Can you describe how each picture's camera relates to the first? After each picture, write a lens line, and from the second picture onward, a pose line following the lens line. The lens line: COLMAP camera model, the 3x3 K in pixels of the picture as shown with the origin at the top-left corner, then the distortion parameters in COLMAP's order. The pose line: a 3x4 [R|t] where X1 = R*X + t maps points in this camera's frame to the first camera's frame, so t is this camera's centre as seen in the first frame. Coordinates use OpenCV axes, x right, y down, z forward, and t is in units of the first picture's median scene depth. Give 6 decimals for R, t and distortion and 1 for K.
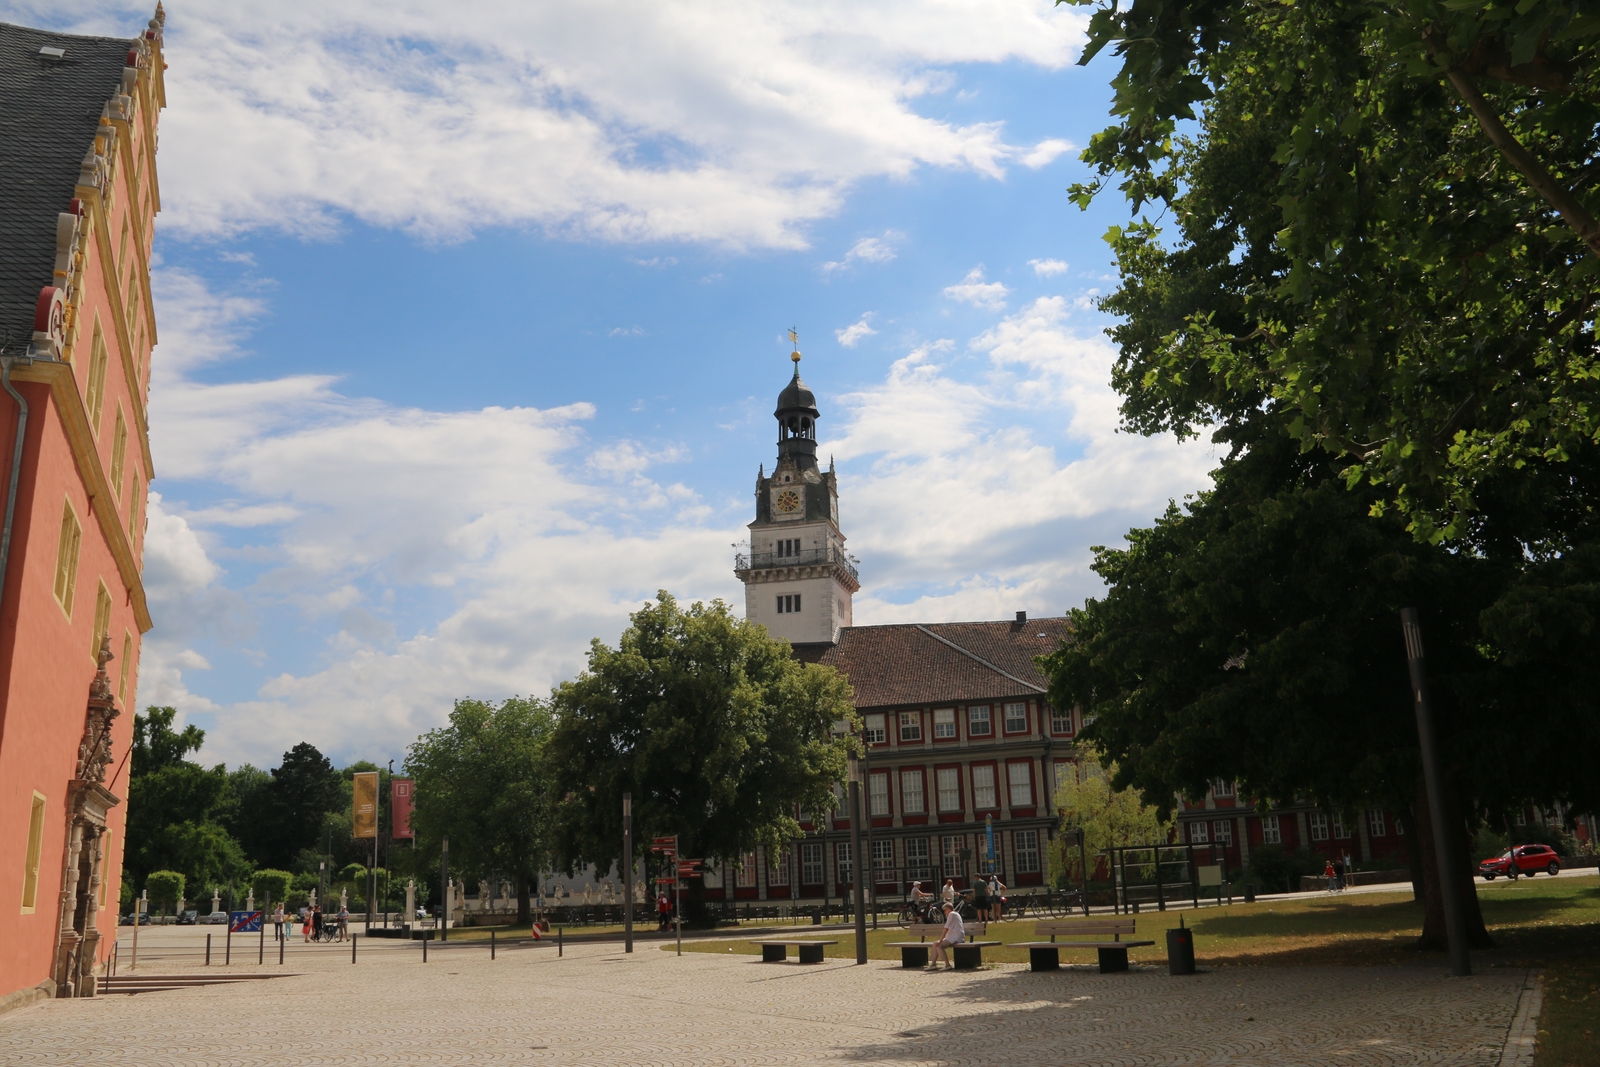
lens RADIAL K [[1298.1, 0, 794.5], [0, 1298.1, 533.0], [0, 0, 1]] dist [-0.170802, 0.120931]
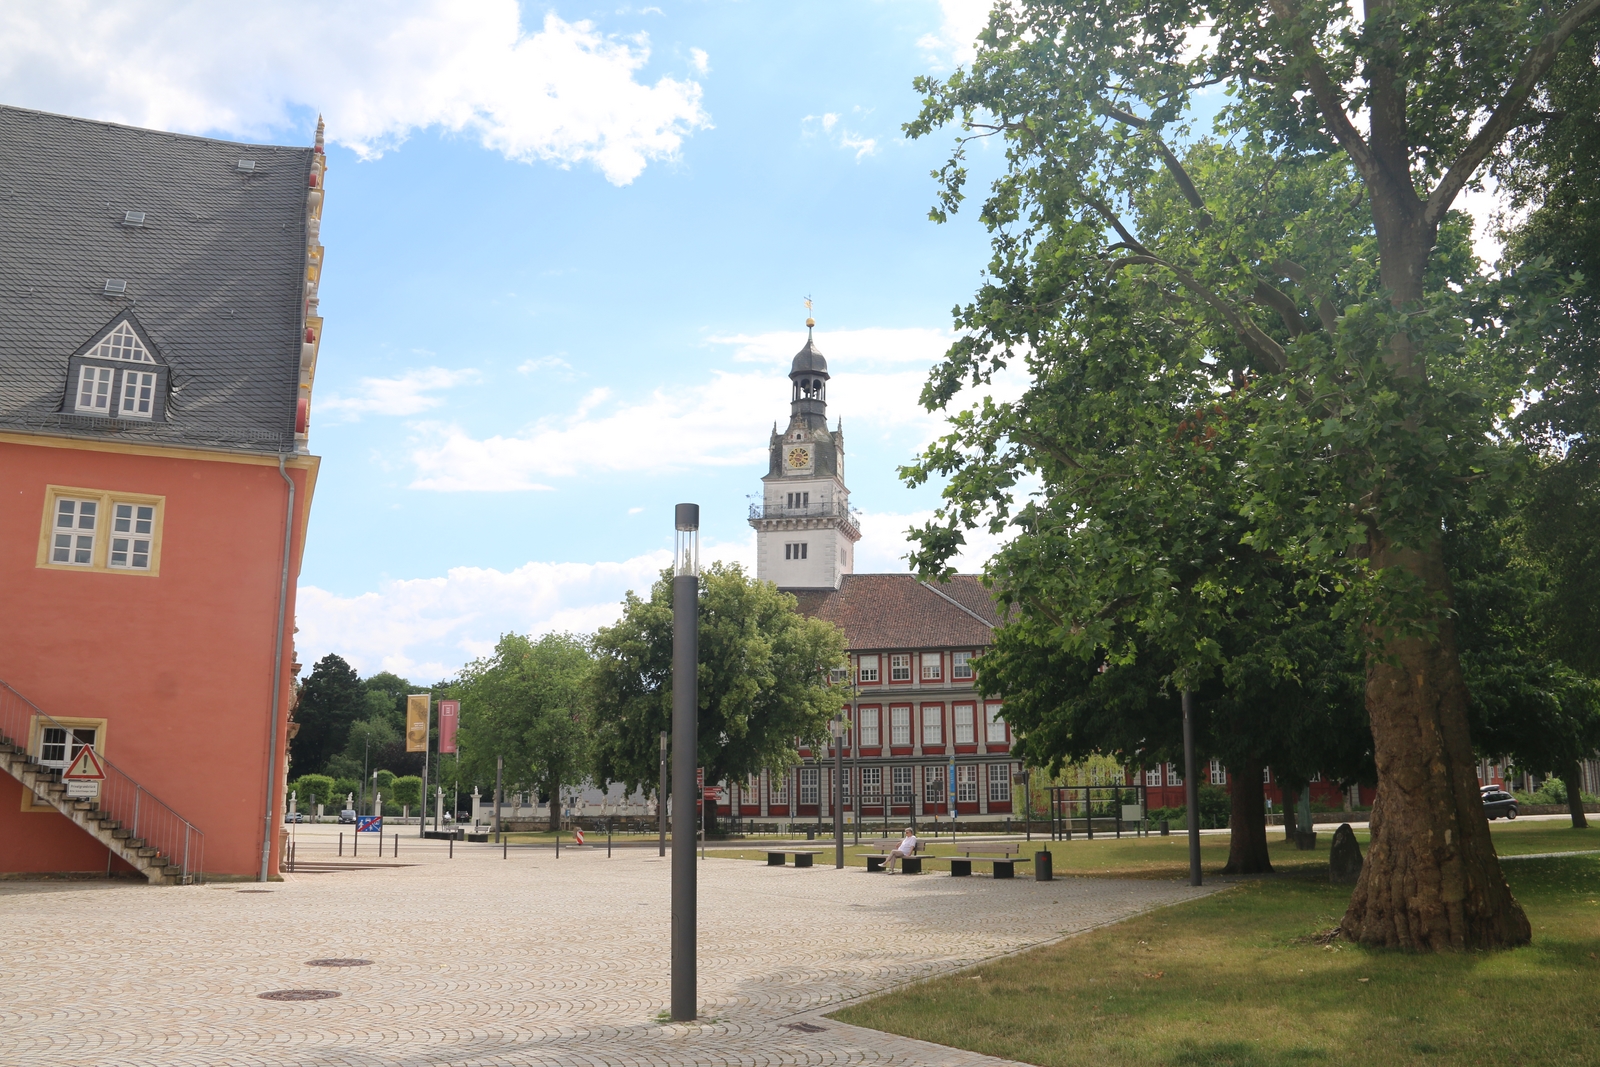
lens RADIAL K [[1298.1, 0, 796.3], [0, 1298.1, 532.0], [0, 0, 1]] dist [-0.170802, 0.120931]
pose [[0.999395, 0.034582, -0.003712, -0.001054], [-0.034282, 0.997454, 0.062533, -0.041098], [0.005865, -0.062368, 0.998036, -0.135020]]
